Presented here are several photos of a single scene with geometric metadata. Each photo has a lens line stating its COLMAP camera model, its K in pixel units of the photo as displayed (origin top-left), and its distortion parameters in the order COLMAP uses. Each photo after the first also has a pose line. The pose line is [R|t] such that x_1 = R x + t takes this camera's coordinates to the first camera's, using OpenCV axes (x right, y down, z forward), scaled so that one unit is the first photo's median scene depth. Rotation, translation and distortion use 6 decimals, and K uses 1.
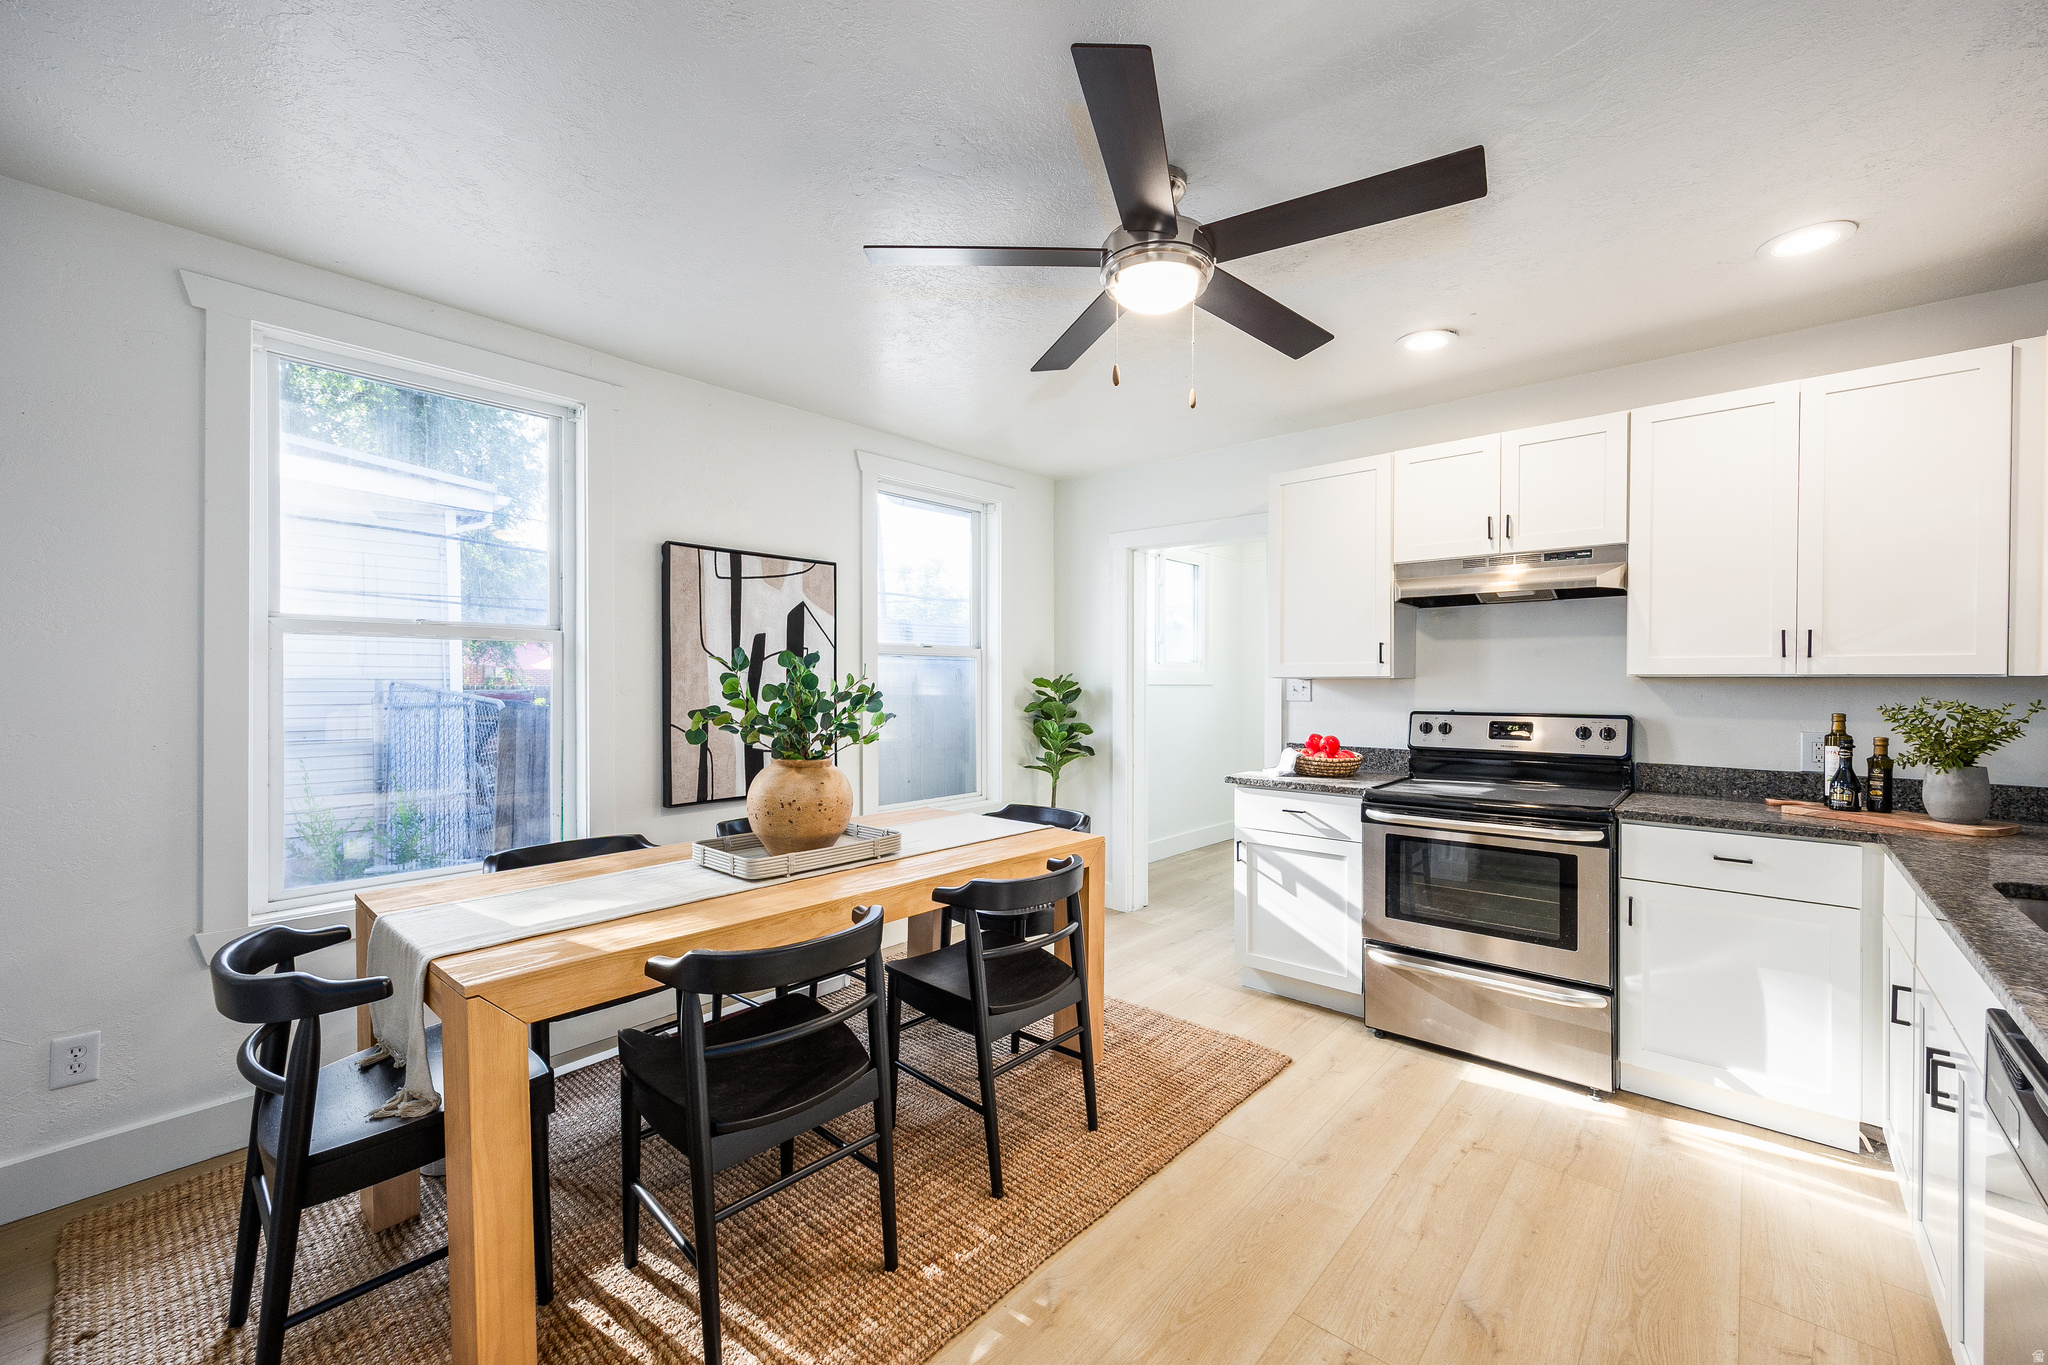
lens RADIAL K [[804.7, 0, 1028.8], [0, 804.7, 688.8], [0, 0, 1]] dist [0.006354, 0.000362]
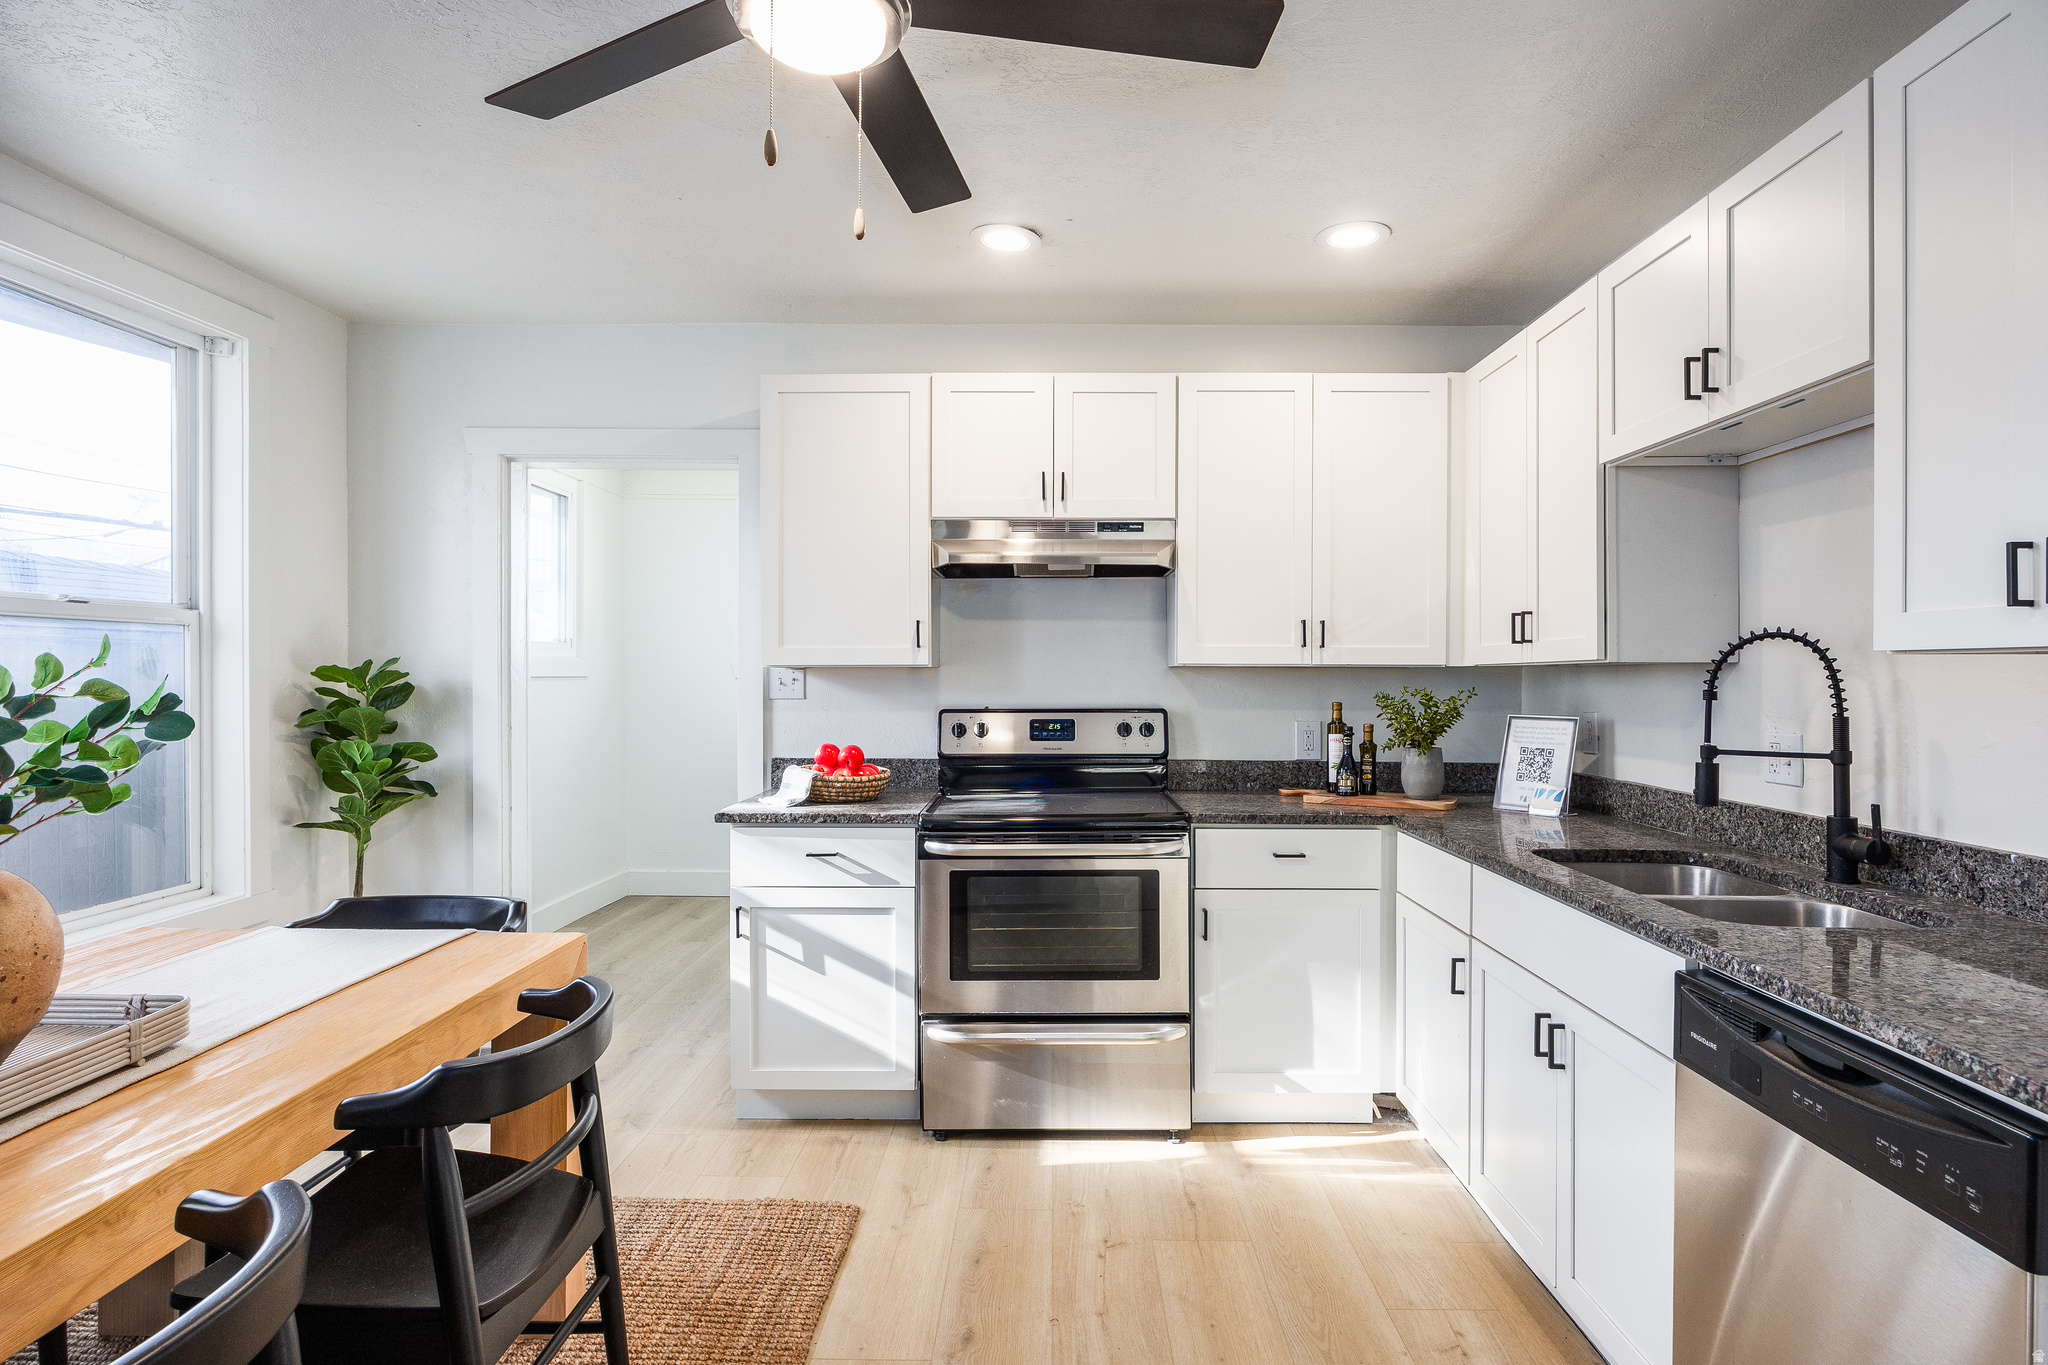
lens RADIAL K [[1071.9, 0, 1026.2], [0, 1071.9, 677.2], [0, 0, 1]] dist [-0.005938, 0.000055]
pose [[0.760704, -0.004003, 0.649086, -0.167808], [0.006215, 0.999980, -0.001116, -0.002200], [-0.649069, 0.004883, 0.760714, 0.191342]]
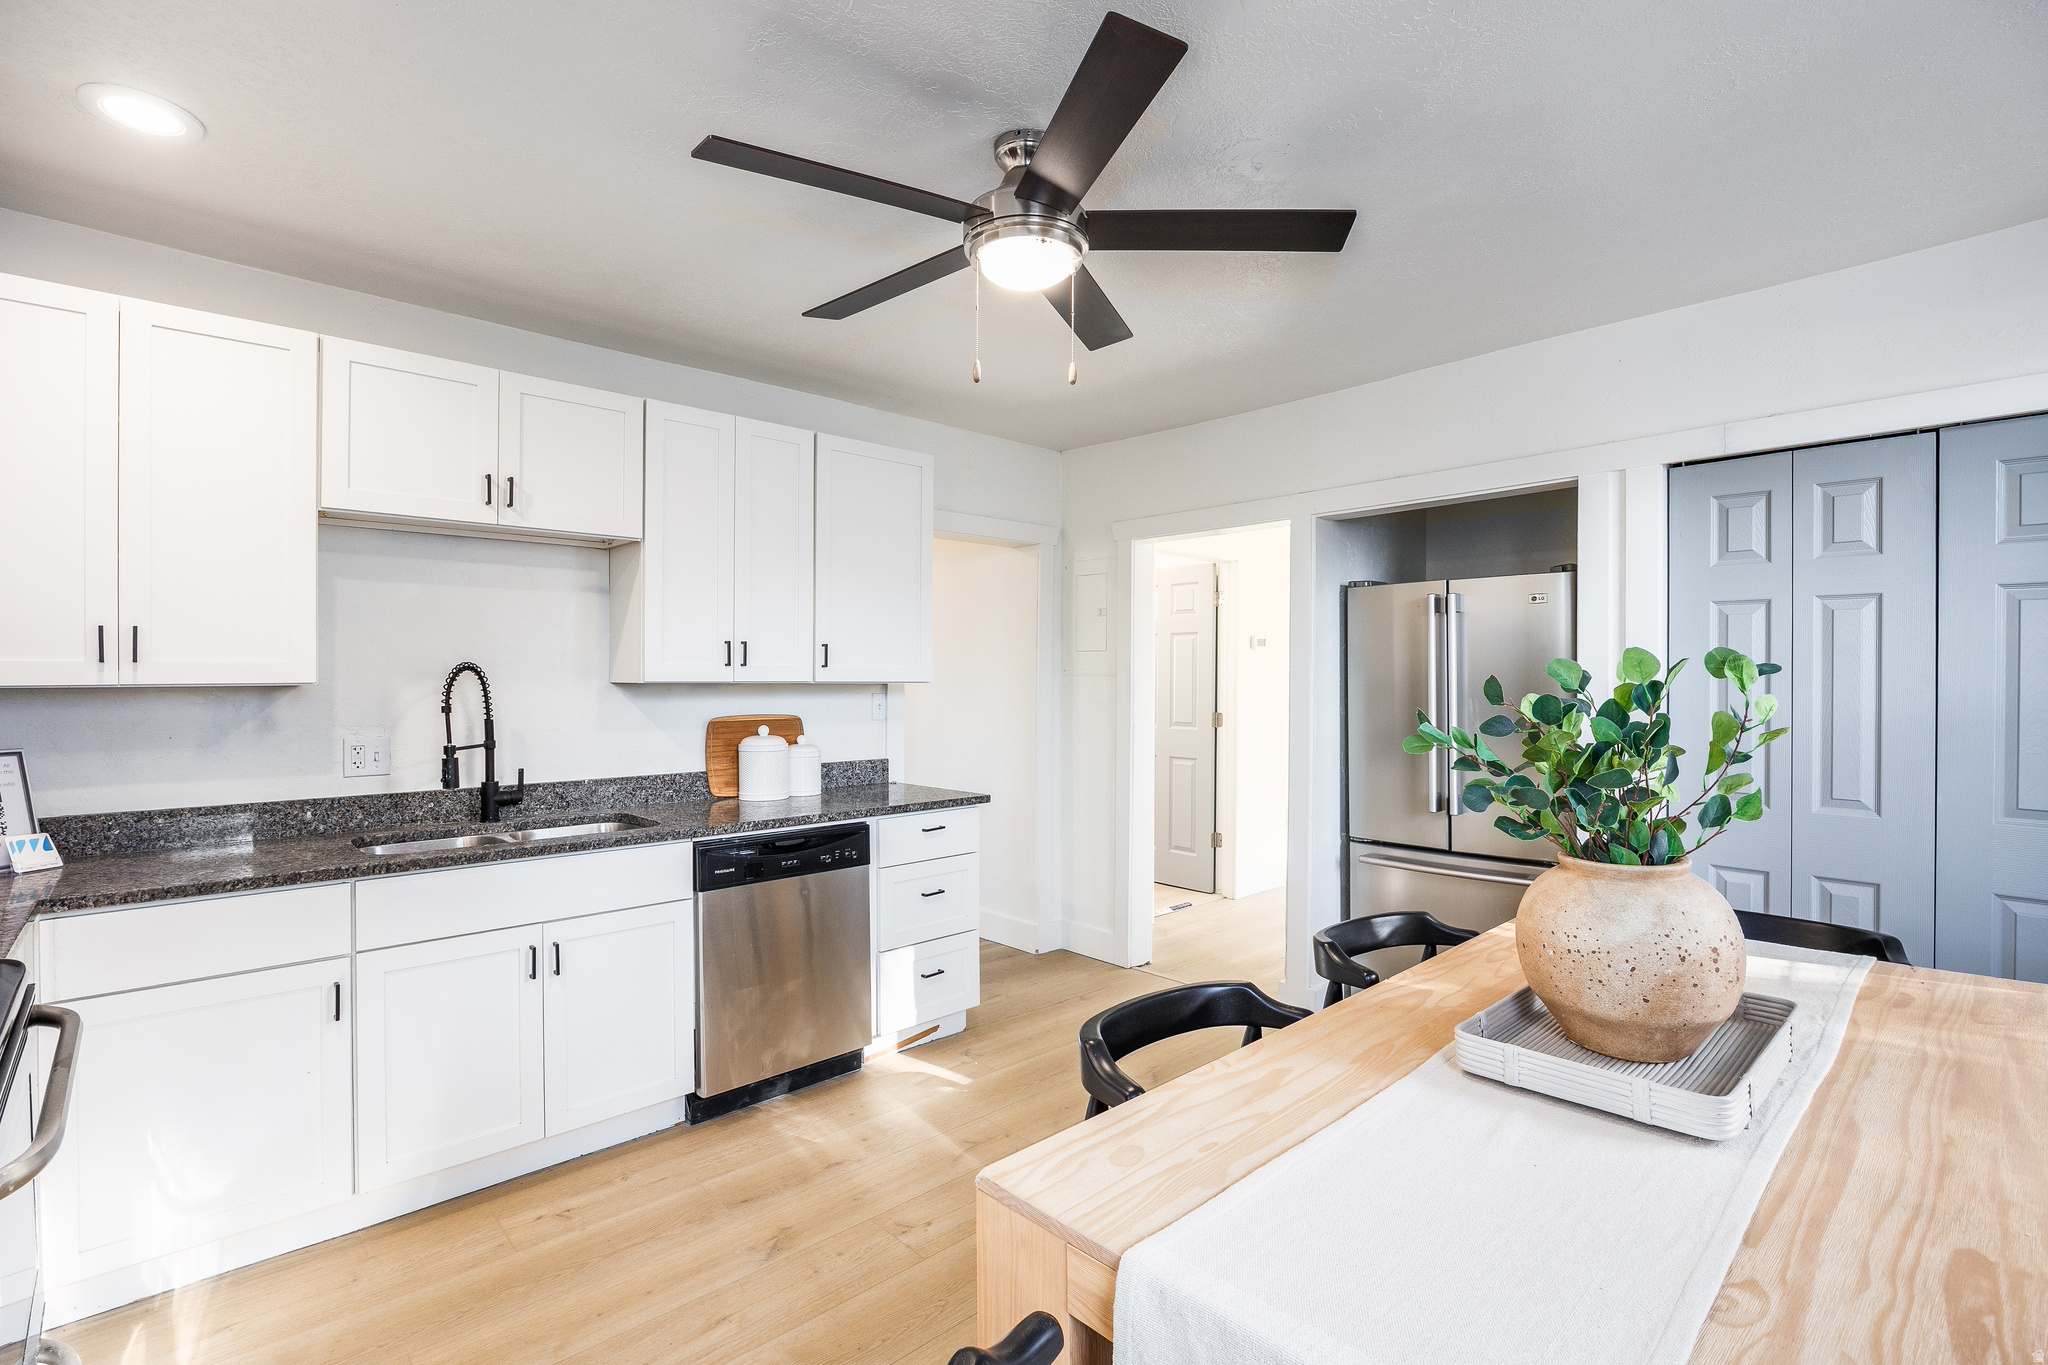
lens RADIAL K [[940.2, 0, 1034.0], [0, 940.2, 675.9], [0, 0, 1]] dist [-0.004389, 0.001744]
pose [[-0.997077, -0.003710, 0.076316, 0.049817], [-0.003354, 0.999983, 0.004781, -0.027994], [-0.076332, 0.004511, -0.997072, 1.372317]]
